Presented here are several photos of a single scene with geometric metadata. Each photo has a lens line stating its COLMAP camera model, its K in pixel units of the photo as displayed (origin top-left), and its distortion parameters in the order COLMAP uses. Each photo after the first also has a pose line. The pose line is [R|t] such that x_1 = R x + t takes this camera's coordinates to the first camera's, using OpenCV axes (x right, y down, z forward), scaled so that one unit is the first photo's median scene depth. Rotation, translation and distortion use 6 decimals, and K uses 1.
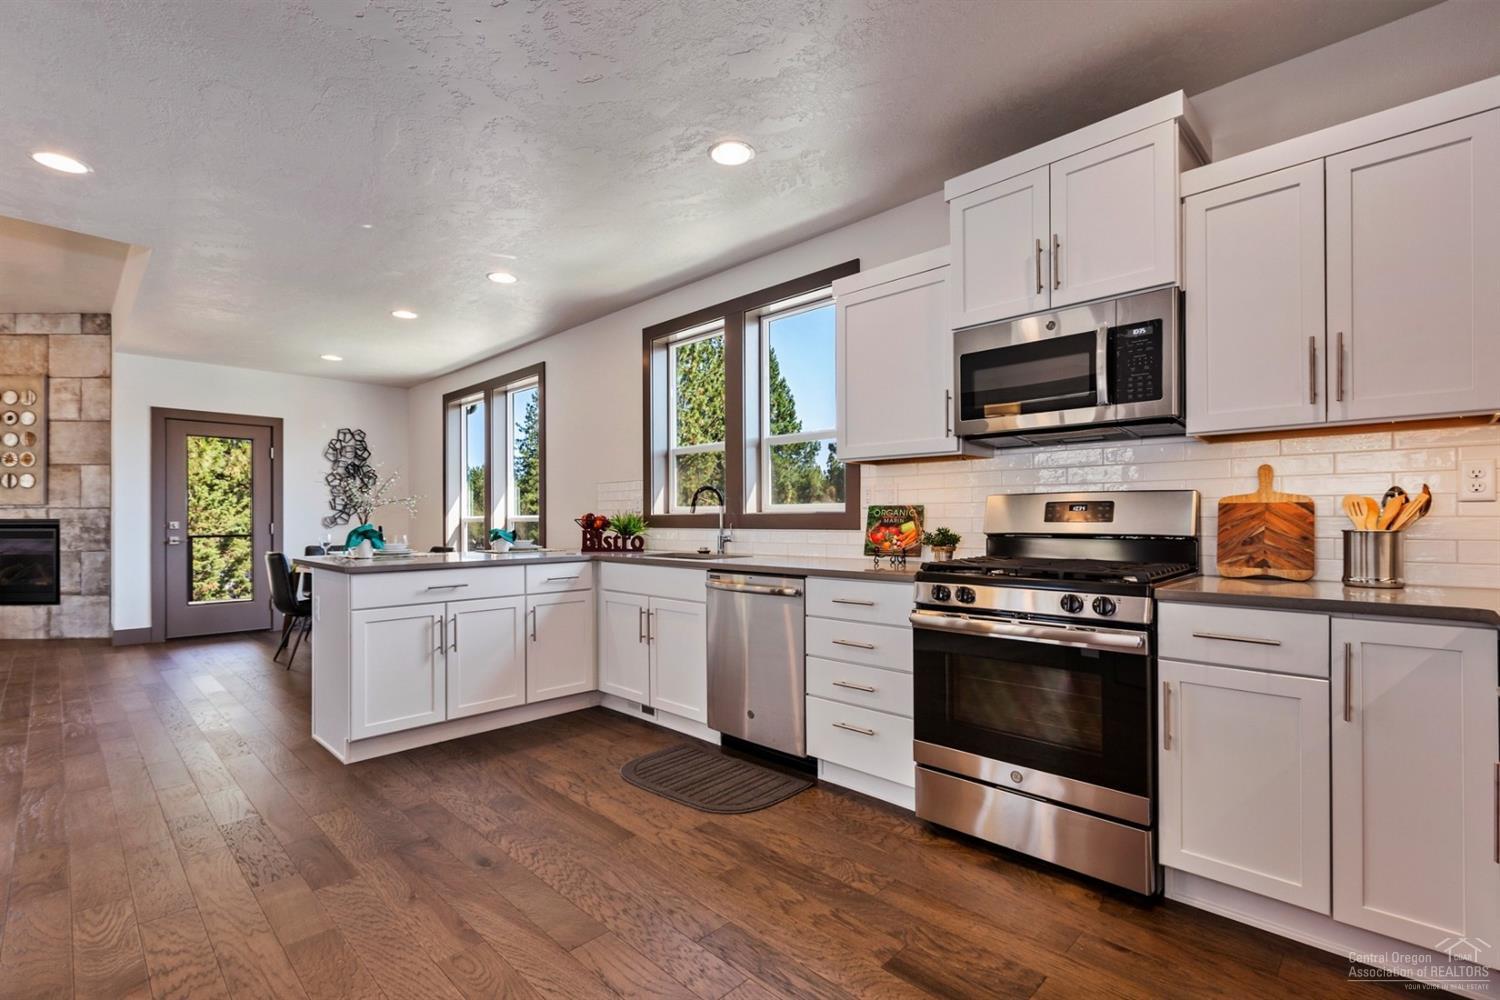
lens RADIAL K [[671.1, 0, 747.1], [0, 671.1, 517.1], [0, 0, 1]] dist [-0.001953, 0.000242]
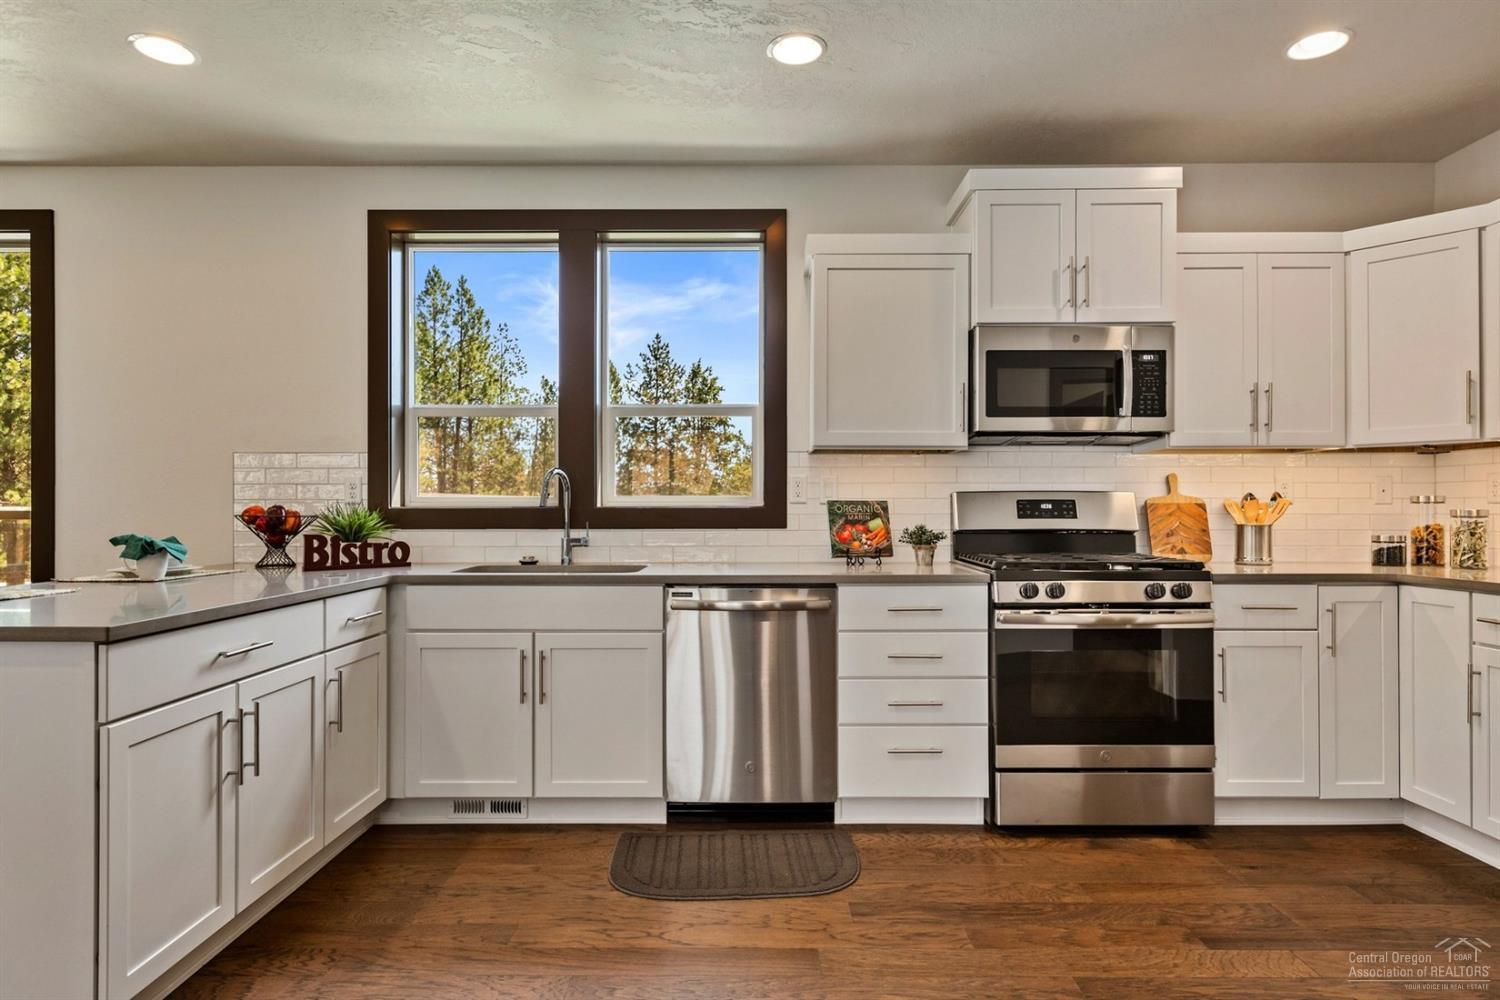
lens RADIAL K [[824.9, 0, 748.3], [0, 824.9, 504.8], [0, 0, 1]] dist [0.001480, -0.001537]
pose [[0.722428, 0.005996, 0.691420, -0.428915], [-0.003468, 0.999981, -0.005048, -0.003513], [-0.691437, 0.001249, 0.722435, 0.202120]]
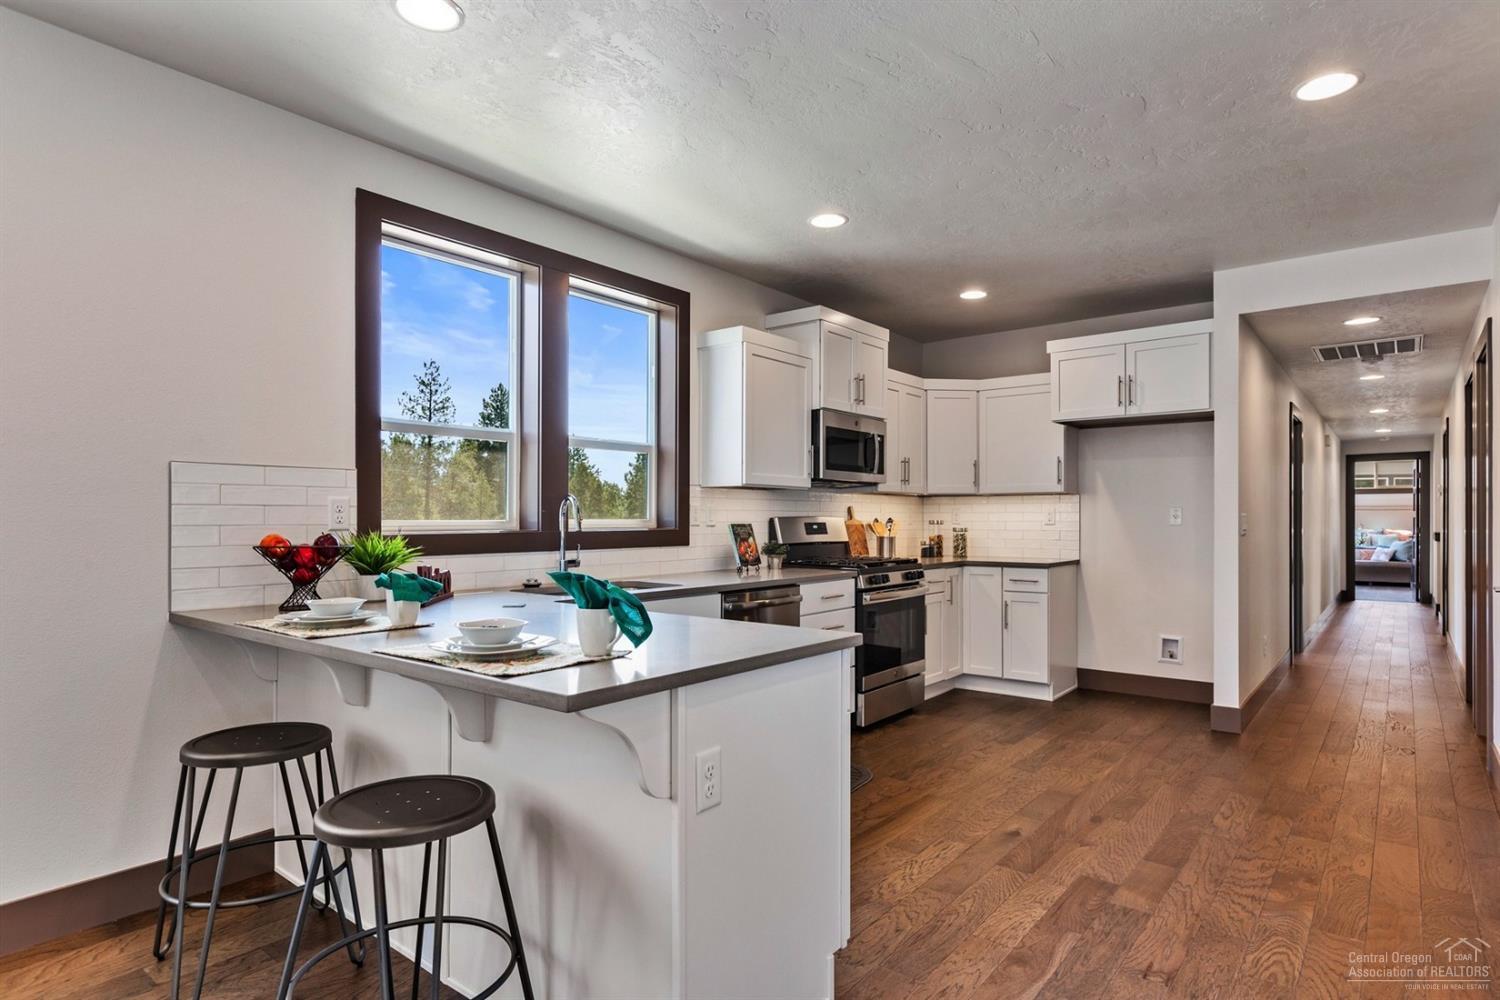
lens RADIAL K [[818.4, 0, 742.5], [0, 818.4, 512.7], [0, 0, 1]] dist [0.001361, -0.000723]
pose [[-0.091146, 0.010810, 0.995779, -0.832817], [-0.001746, 0.999938, -0.011015, -0.013778], [-0.995836, -0.002742, -0.091122, 0.751316]]
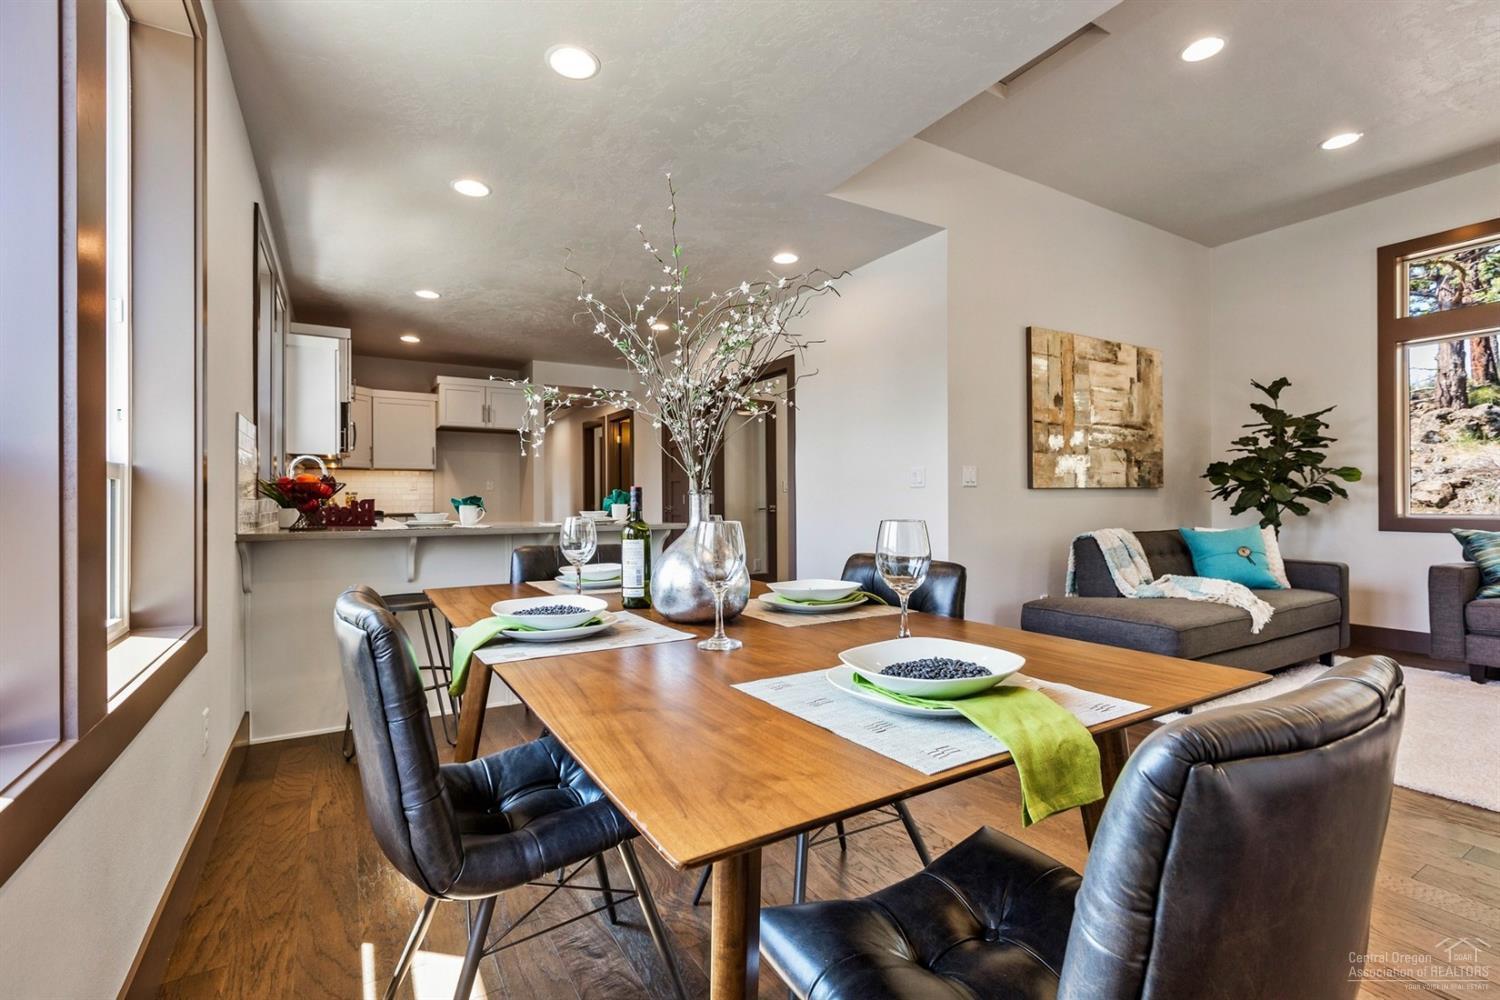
lens RADIAL K [[671.1, 0, 752.3], [0, 671.1, 499.1], [0, 0, 1]] dist [-0.001953, 0.000242]
pose [[-0.965002, 0.007267, 0.262142, -0.817539], [0.005950, 0.999965, -0.005818, 0.026239], [-0.262176, -0.004054, -0.965012, 1.516075]]
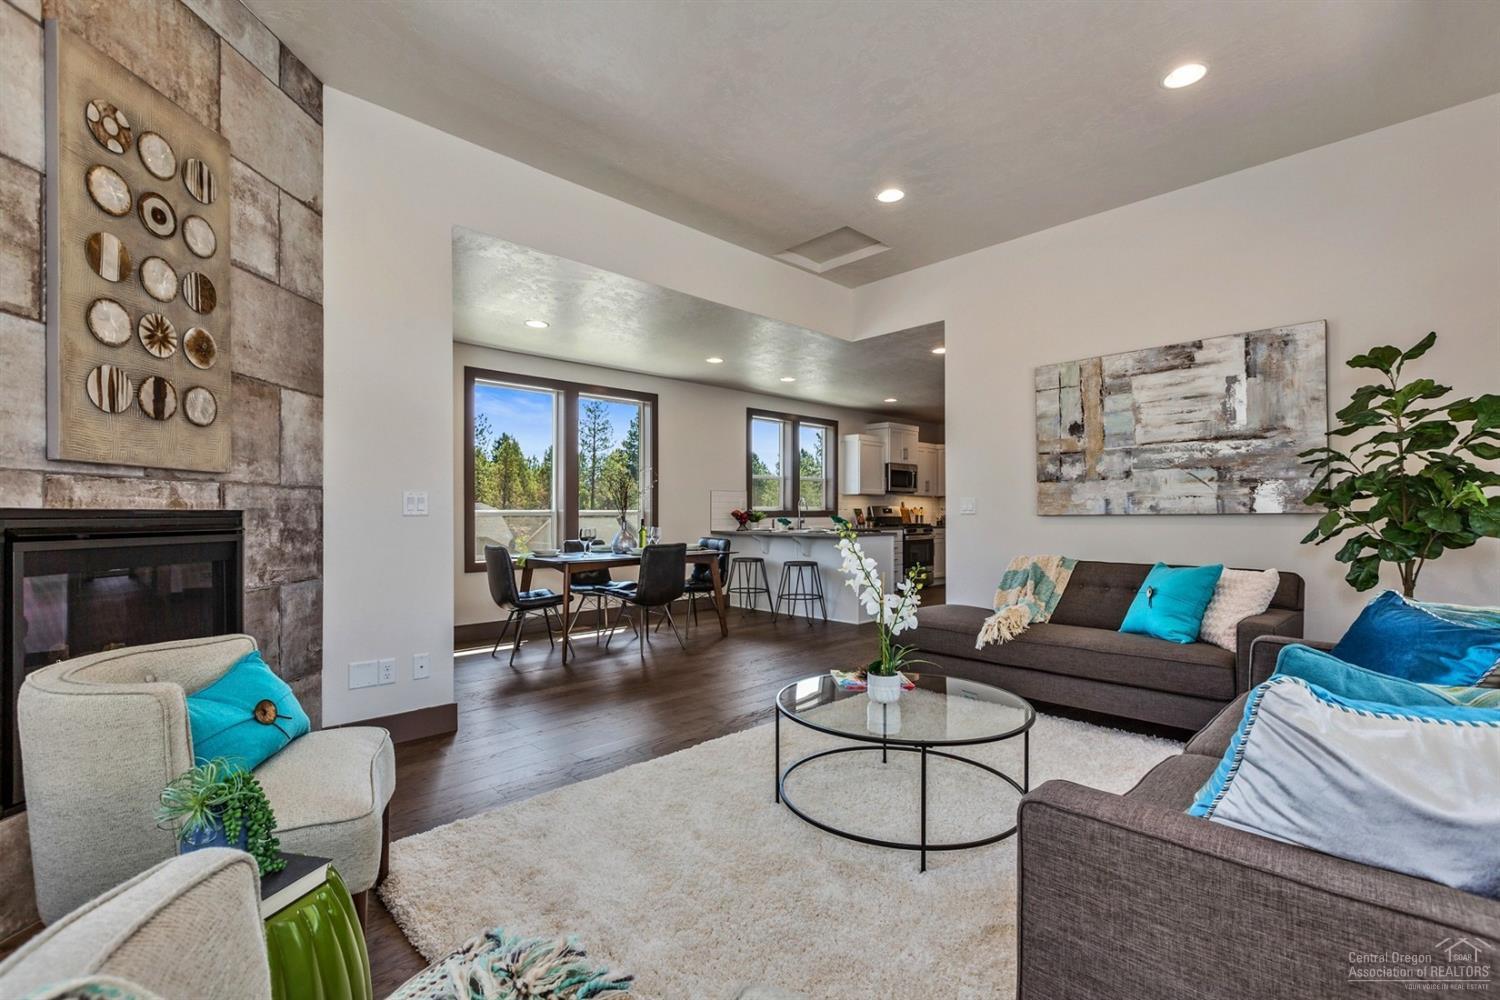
lens RADIAL K [[671.1, 0, 741.0], [0, 671.1, 508.8], [0, 0, 1]] dist [-0.001953, 0.000242]
pose [[0.042325, 0.008883, 0.999064, -1.952221], [-0.000099, 0.999961, -0.008887, 0.007592], [-0.999104, 0.000277, 0.042324, 0.937430]]
